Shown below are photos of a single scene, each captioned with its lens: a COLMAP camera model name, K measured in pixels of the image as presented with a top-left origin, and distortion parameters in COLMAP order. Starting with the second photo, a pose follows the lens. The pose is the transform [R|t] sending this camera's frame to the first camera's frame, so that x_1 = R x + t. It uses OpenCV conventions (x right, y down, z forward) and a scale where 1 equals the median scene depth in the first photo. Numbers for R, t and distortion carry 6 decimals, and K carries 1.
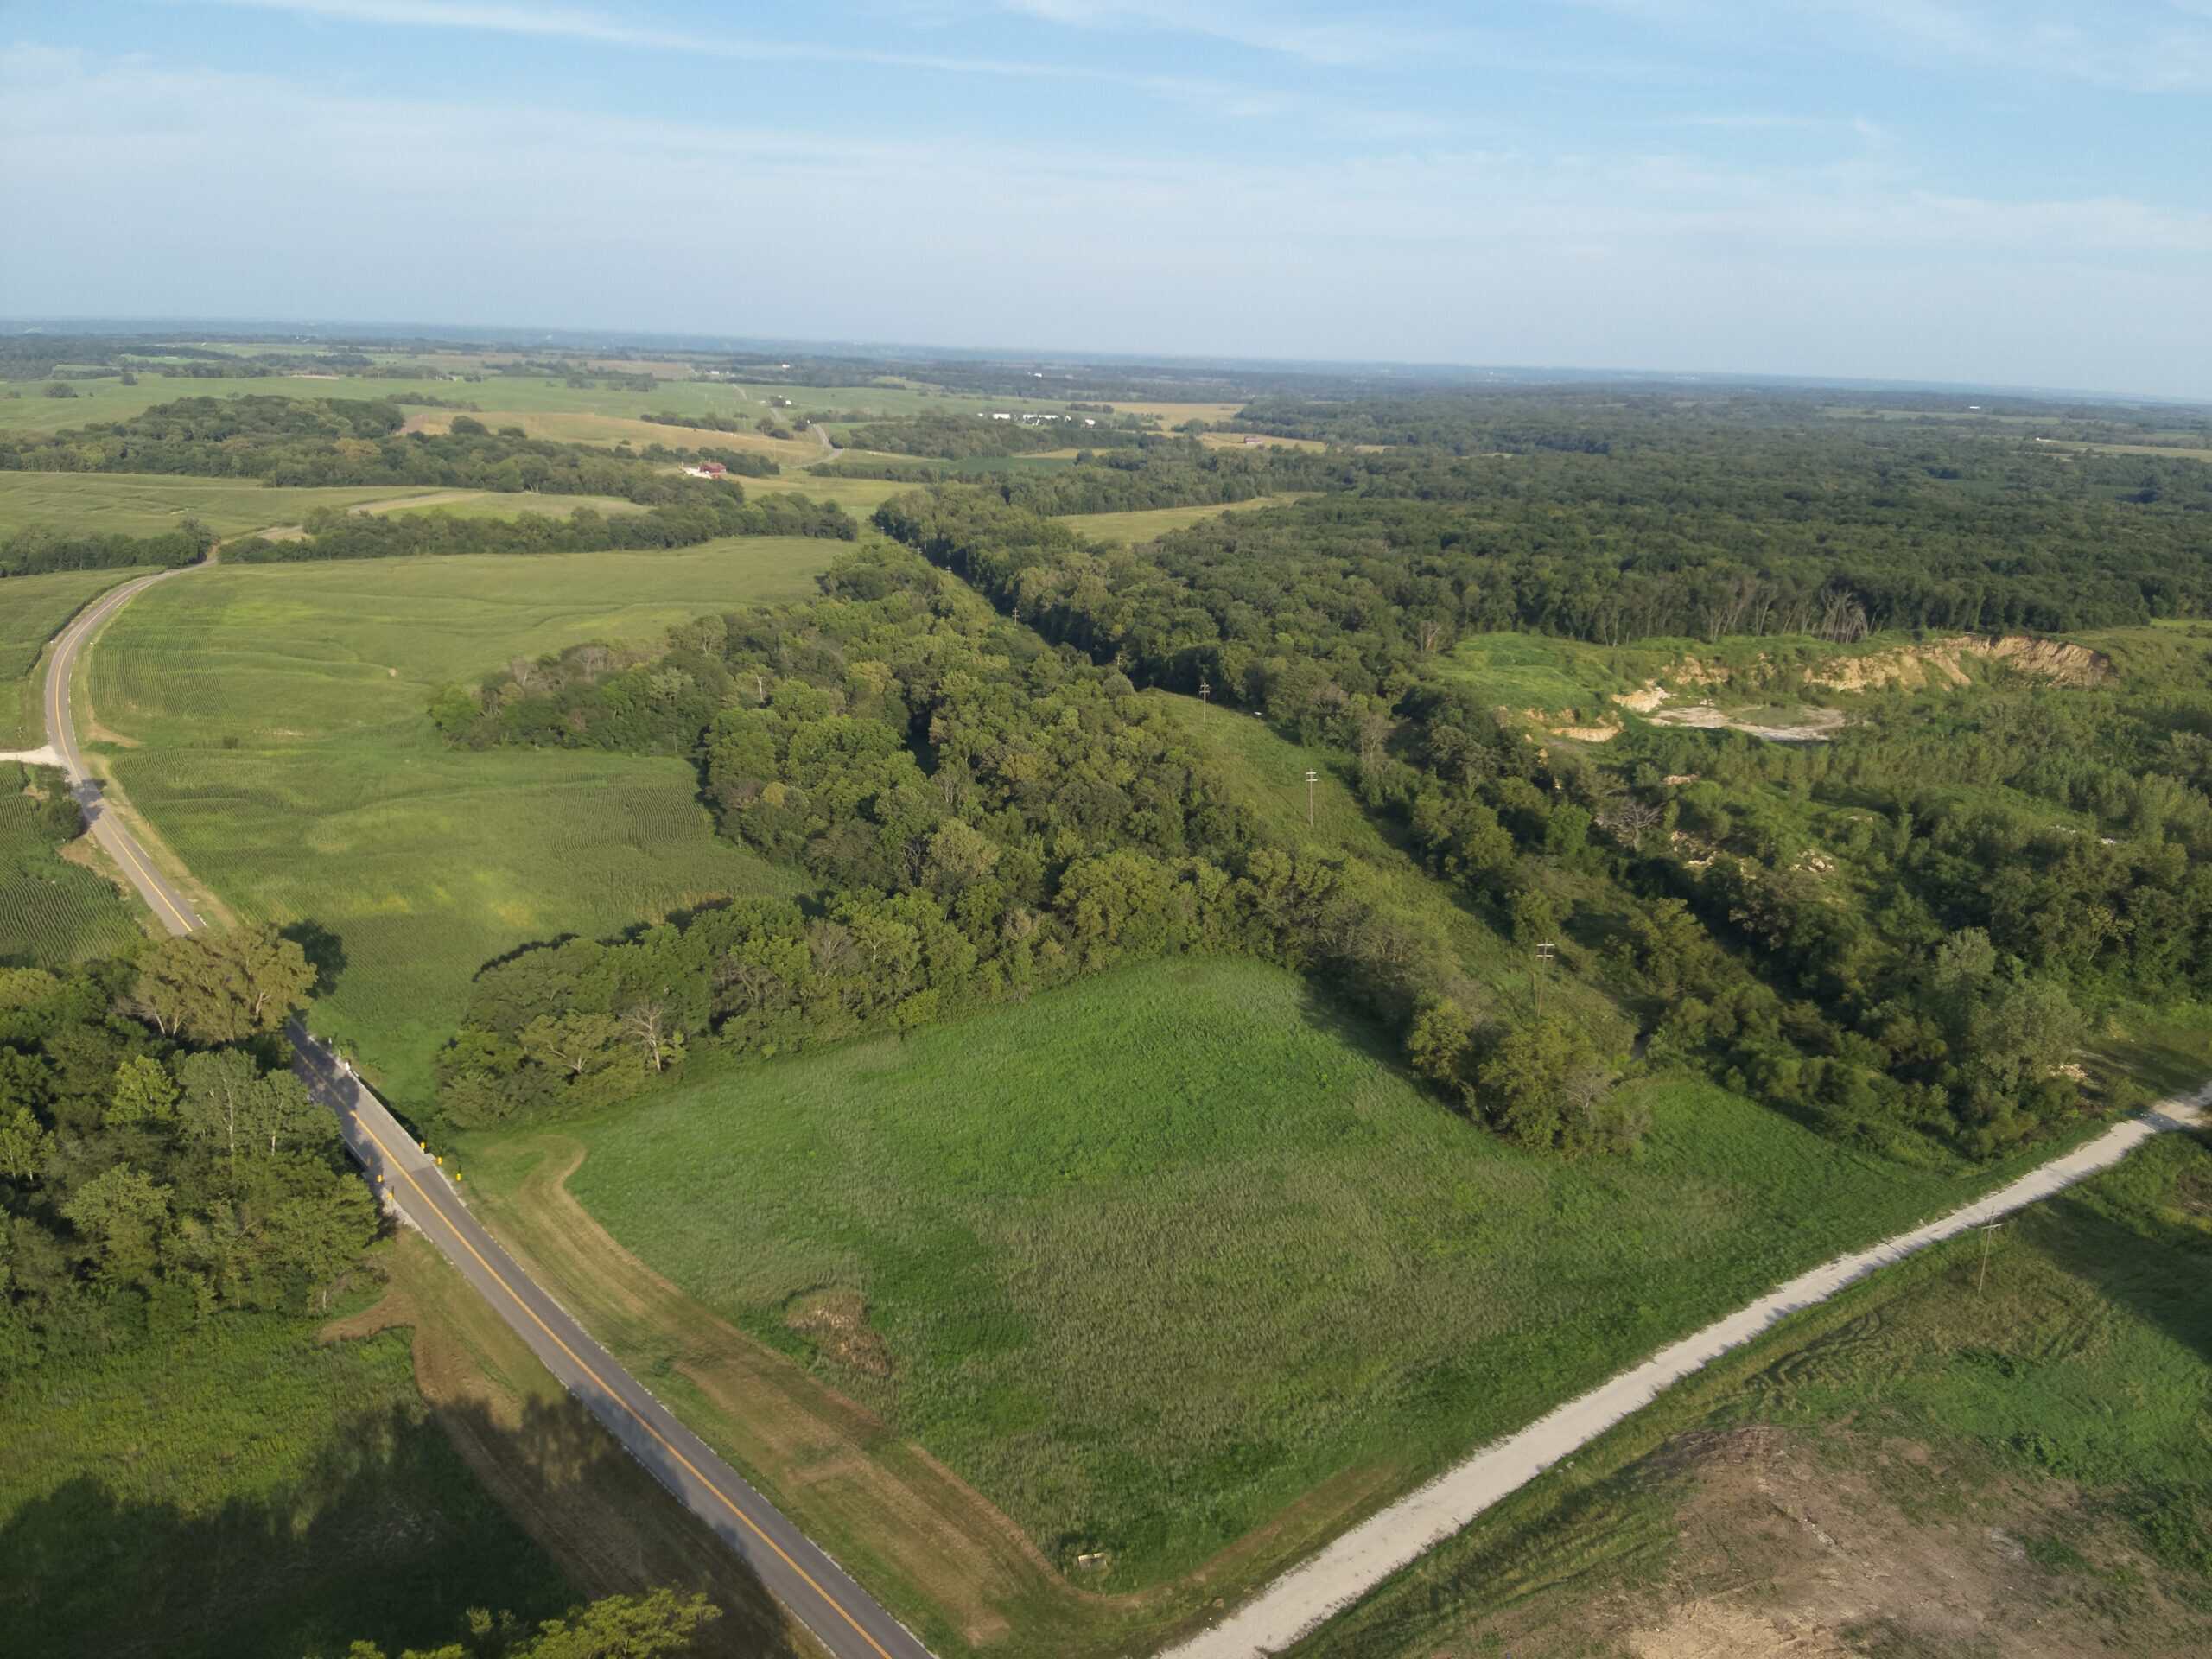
lens RADIAL K [[1559.6, 0, 1106.0], [0, 1559.6, 829.5], [0, 0, 1]] dist [0.106948, -0.189843]
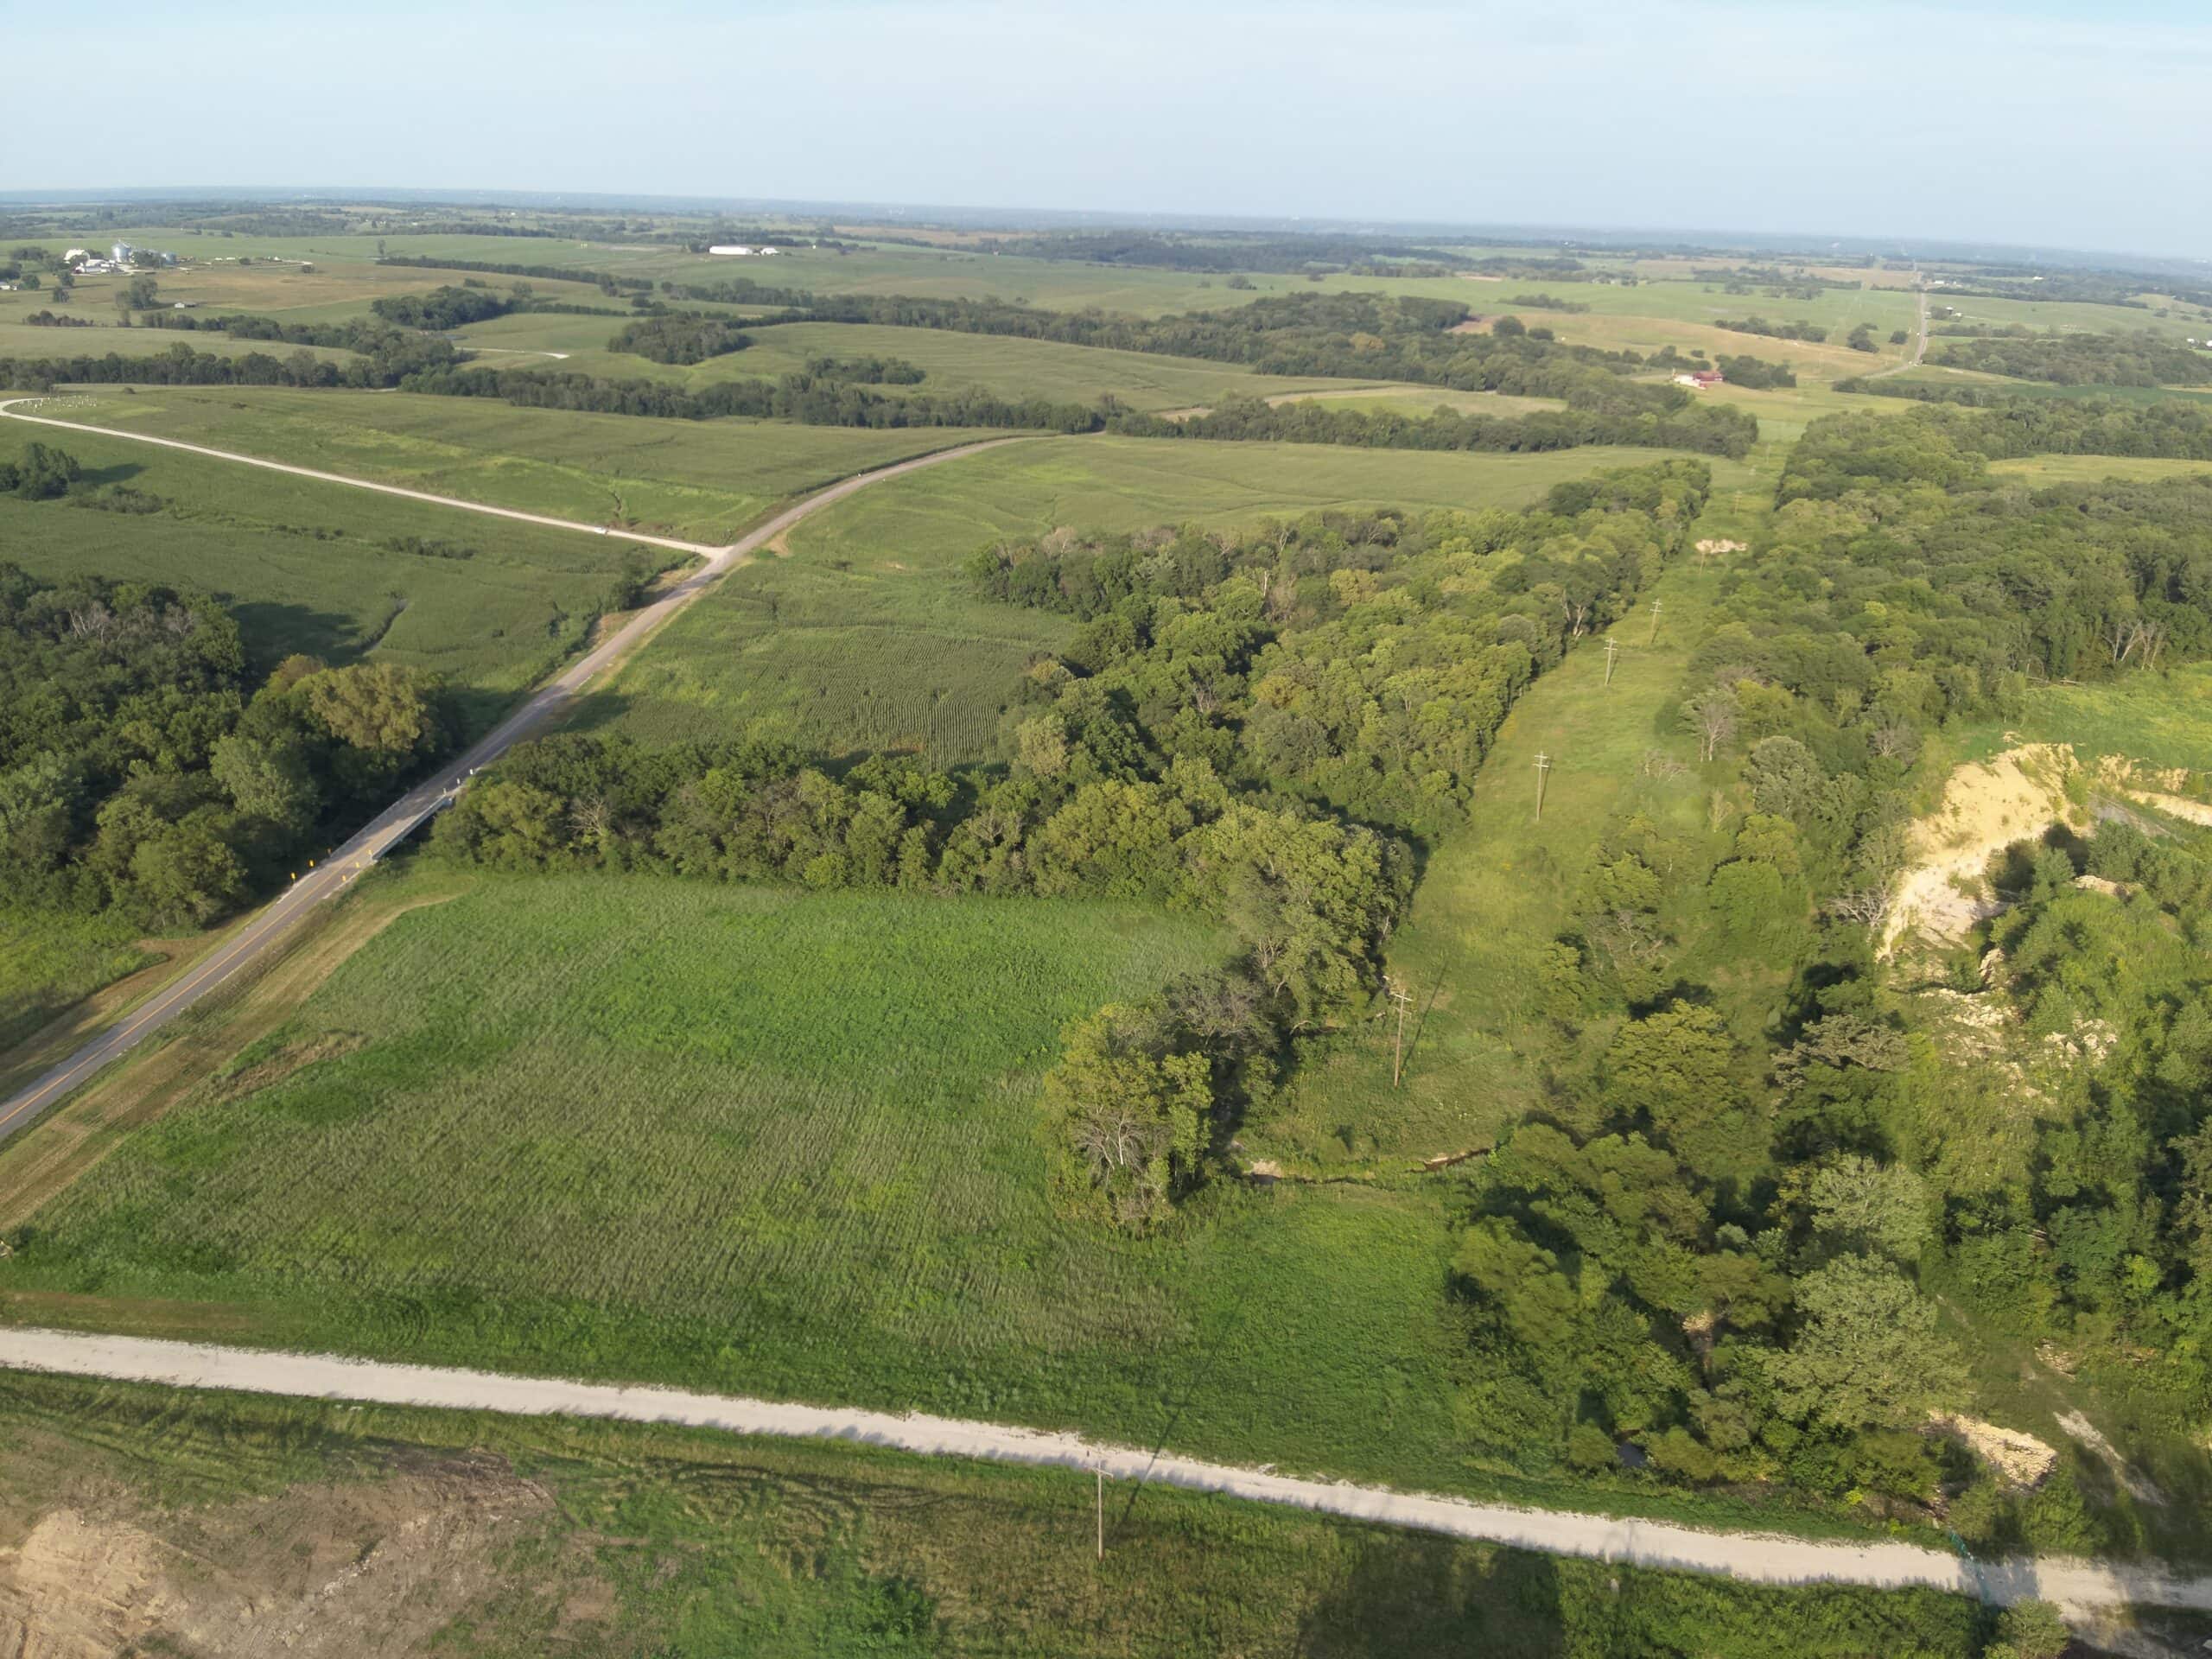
lens RADIAL K [[1559.6, 0, 1106.0], [0, 1559.6, 829.5], [0, 0, 1]] dist [0.106948, -0.189843]
pose [[0.747653, 0.231579, -0.622403, 0.831386], [-0.198107, 0.972330, 0.123804, -0.096688], [0.633852, 0.030740, 0.772843, 0.409411]]
